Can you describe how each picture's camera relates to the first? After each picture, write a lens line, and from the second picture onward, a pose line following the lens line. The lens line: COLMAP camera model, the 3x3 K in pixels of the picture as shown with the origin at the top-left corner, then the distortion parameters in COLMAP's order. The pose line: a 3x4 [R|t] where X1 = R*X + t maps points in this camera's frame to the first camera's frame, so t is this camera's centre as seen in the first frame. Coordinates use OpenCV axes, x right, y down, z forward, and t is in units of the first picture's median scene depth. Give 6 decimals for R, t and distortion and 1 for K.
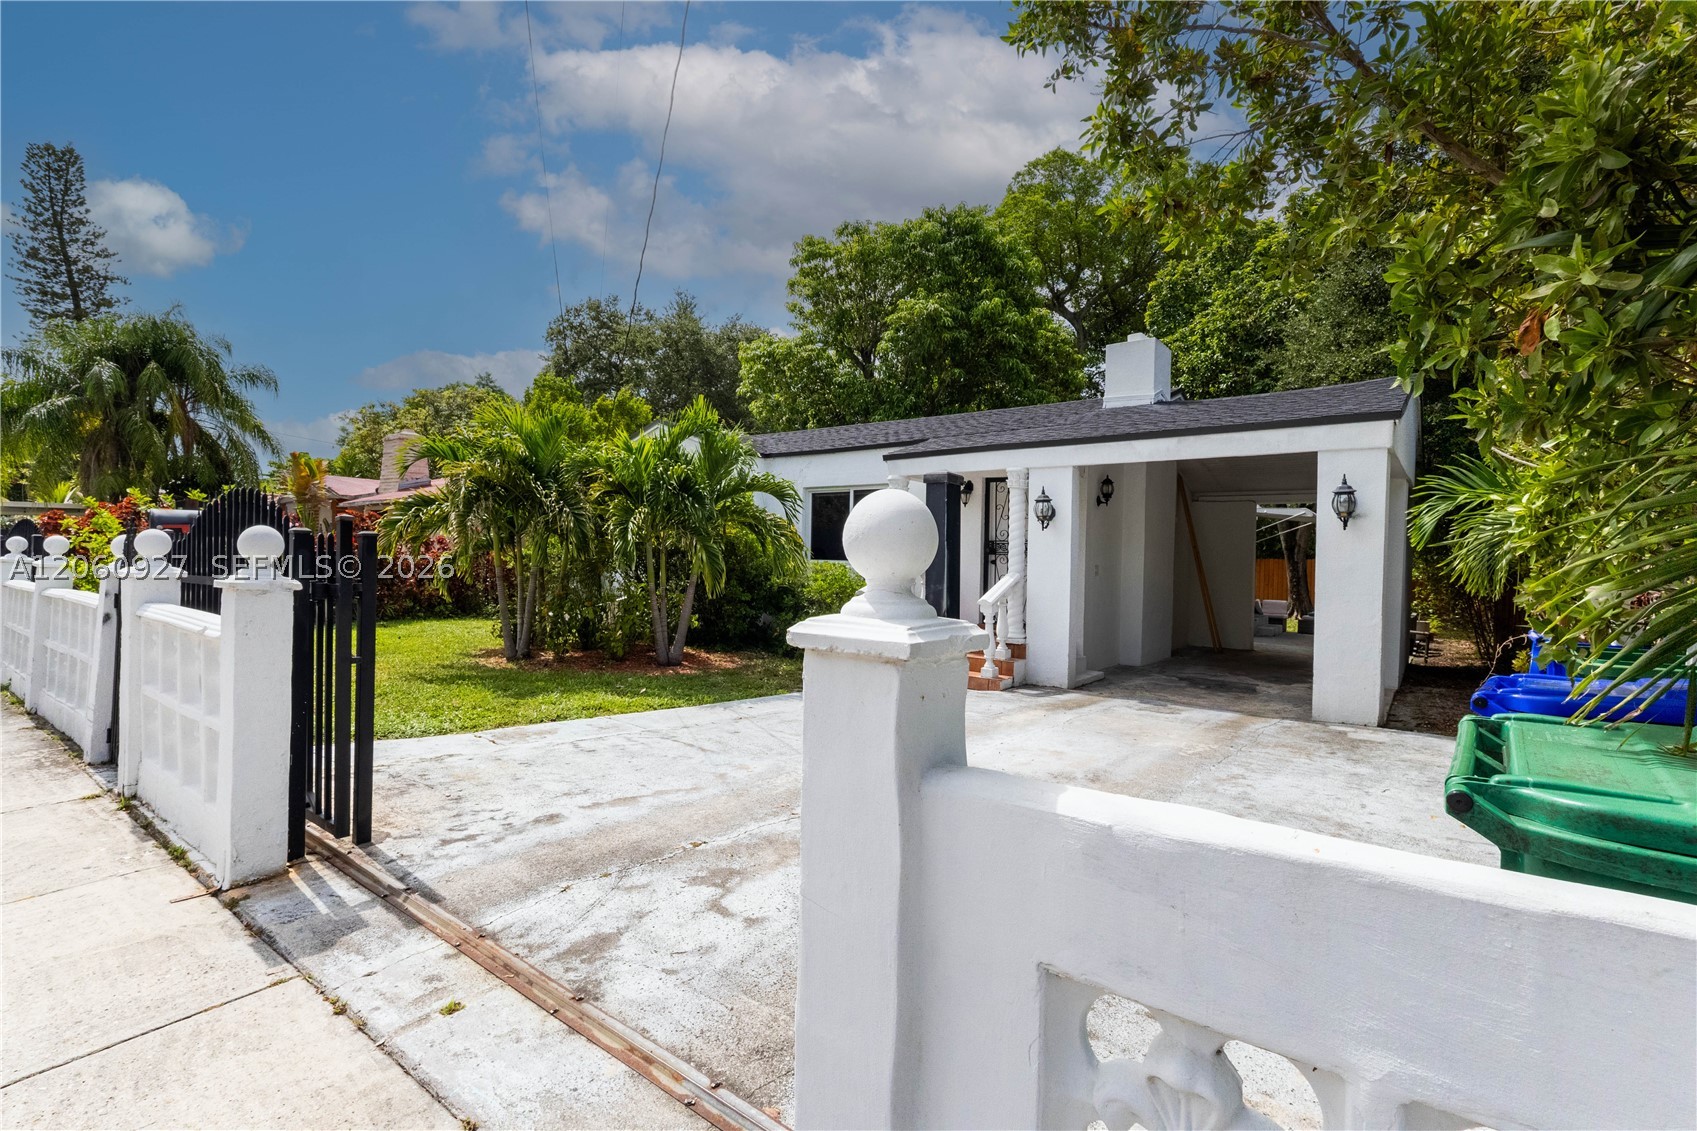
lens RADIAL K [[776.7, 0, 848.5], [0, 776.7, 565.5], [0, 0, 1]] dist [-0.001386, 0.000180]
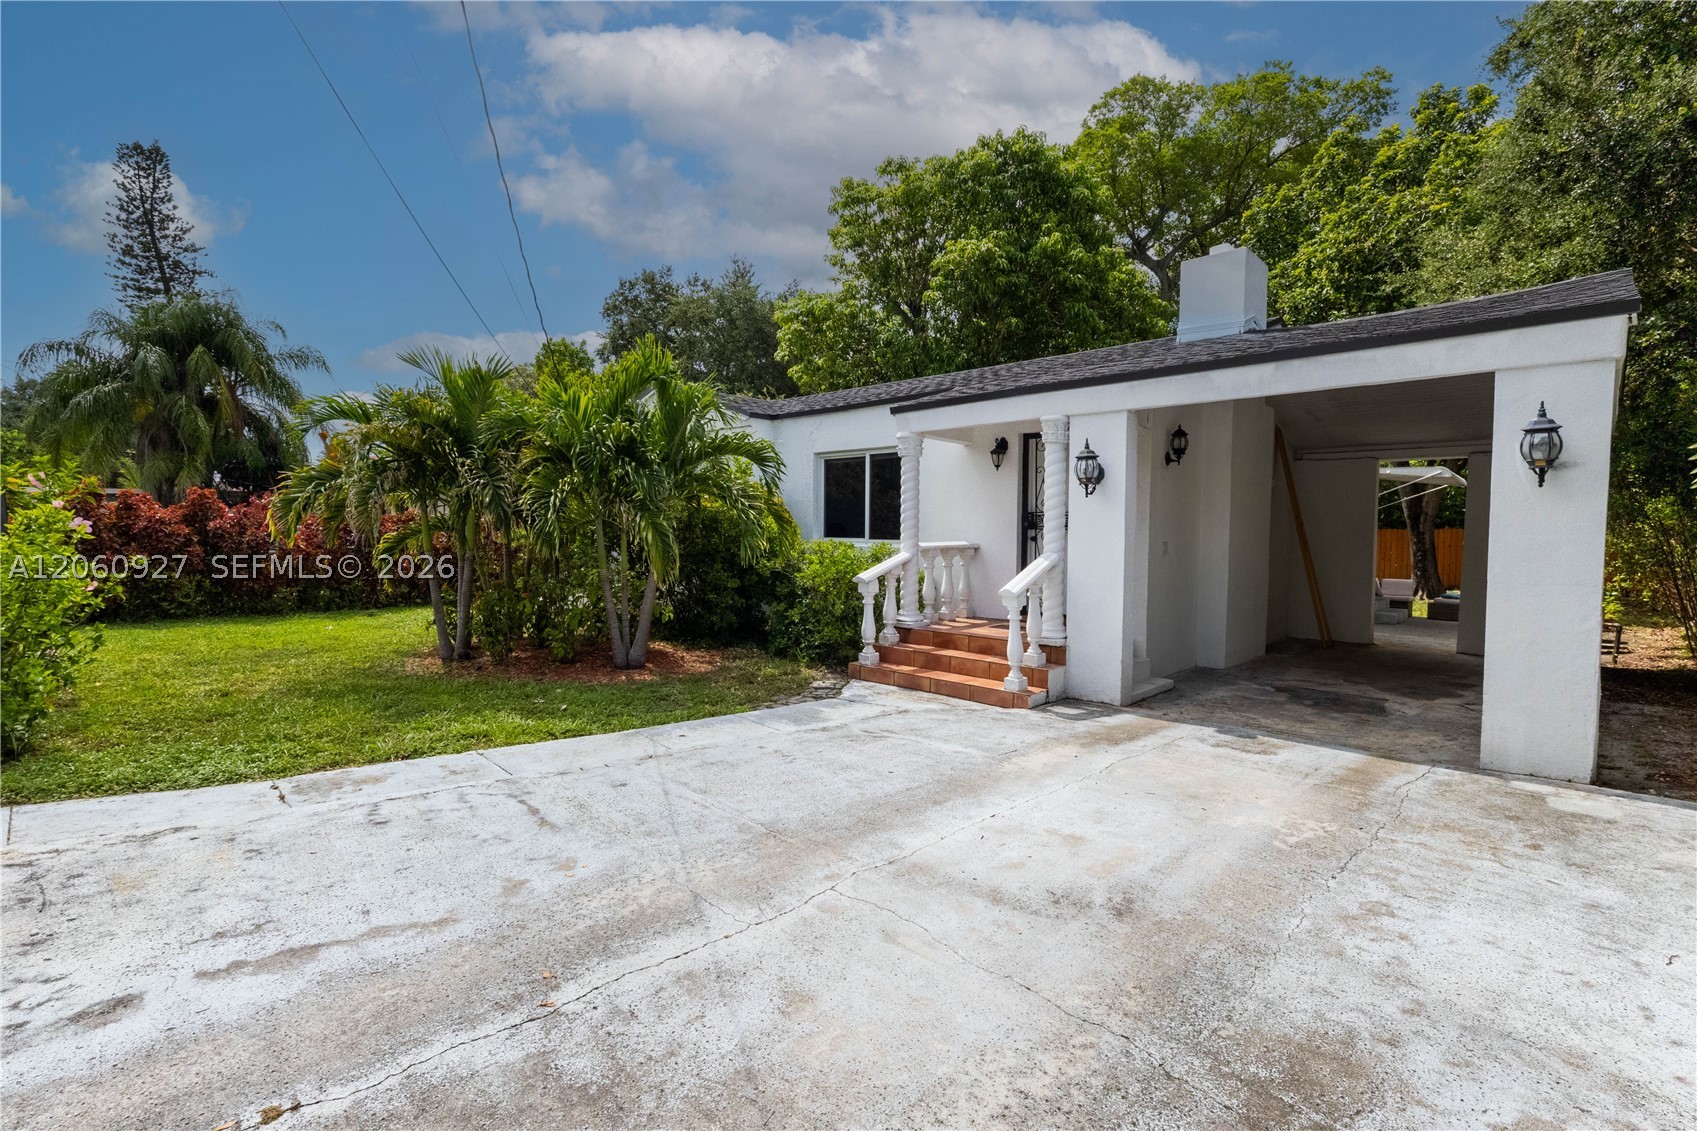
lens RADIAL K [[776.2, 0, 848.5], [0, 776.2, 565.5], [0, 0, 1]] dist [0.002868, -0.000478]
pose [[0.994756, -0.007576, -0.101996, 0.056678], [0.010807, 0.999456, 0.031164, -0.002803], [0.101704, -0.032103, 0.994297, 0.131705]]
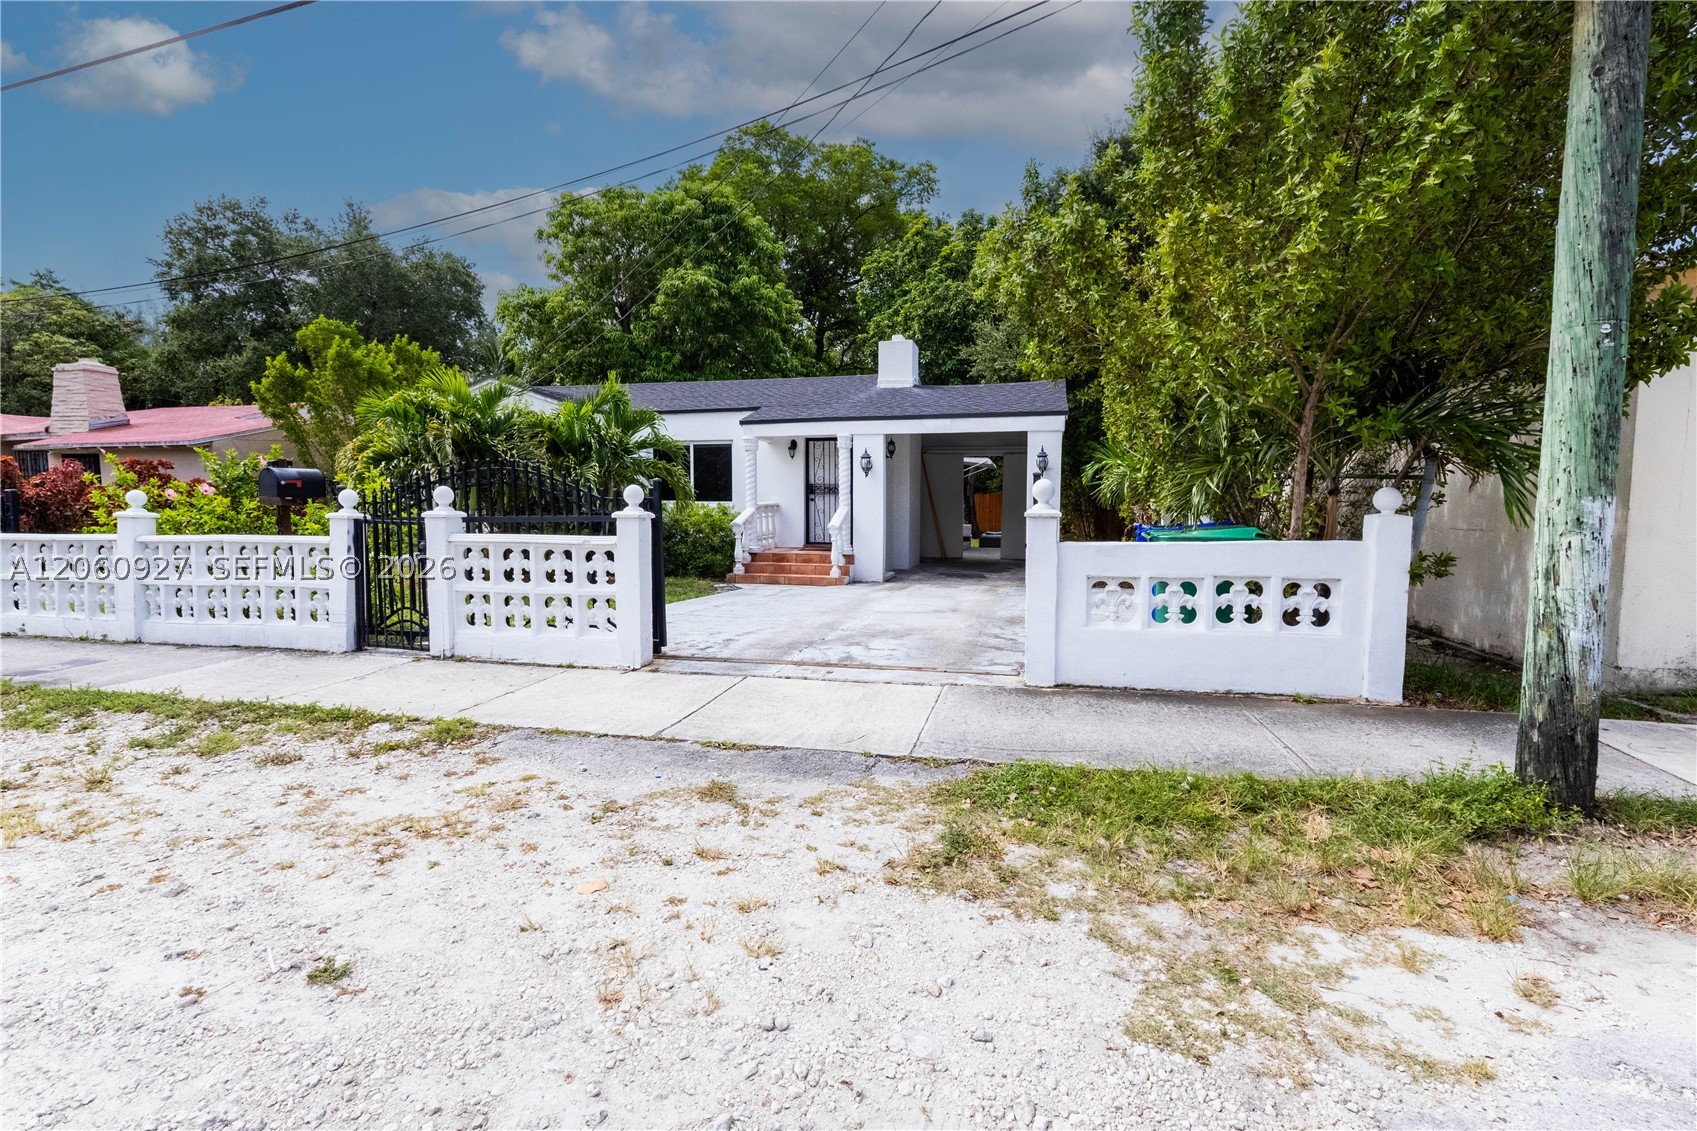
lens RADIAL K [[776.7, 0, 848.5], [0, 776.7, 565.5], [0, 0, 1]] dist [-0.001386, 0.000180]
pose [[0.914762, -0.052680, 0.400544, -0.228050], [0.021350, 0.996380, 0.082284, -0.000035], [-0.403429, -0.066719, 0.912575, -0.212049]]
